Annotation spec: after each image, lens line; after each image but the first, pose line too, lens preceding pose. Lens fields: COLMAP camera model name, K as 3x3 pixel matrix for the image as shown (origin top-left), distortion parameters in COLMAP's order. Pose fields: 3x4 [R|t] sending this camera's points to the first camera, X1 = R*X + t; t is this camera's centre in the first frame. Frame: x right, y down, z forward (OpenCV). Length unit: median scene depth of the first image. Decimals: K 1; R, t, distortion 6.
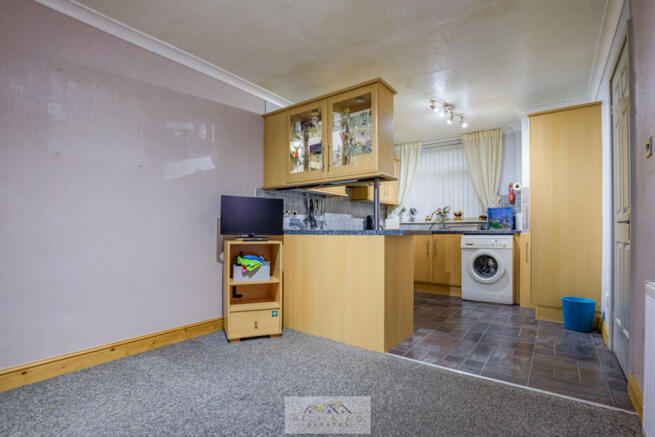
lens RADIAL K [[317.9, 0, 321.4], [0, 317.9, 229.7], [0, 0, 1]] dist [-0.029956, 0.000051]
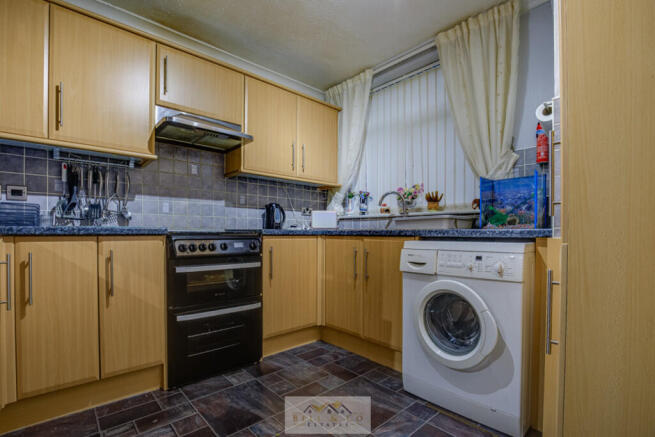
lens RADIAL K [[303.6, 0, 322.6], [0, 303.6, 230.9], [0, 0, 1]] dist [-0.027132, 0.000817]
pose [[0.980471, 0.004804, -0.196606, 0.402857], [-0.005265, 0.999984, -0.001818, 0.005481], [0.196594, 0.002817, 0.980481, 0.561177]]
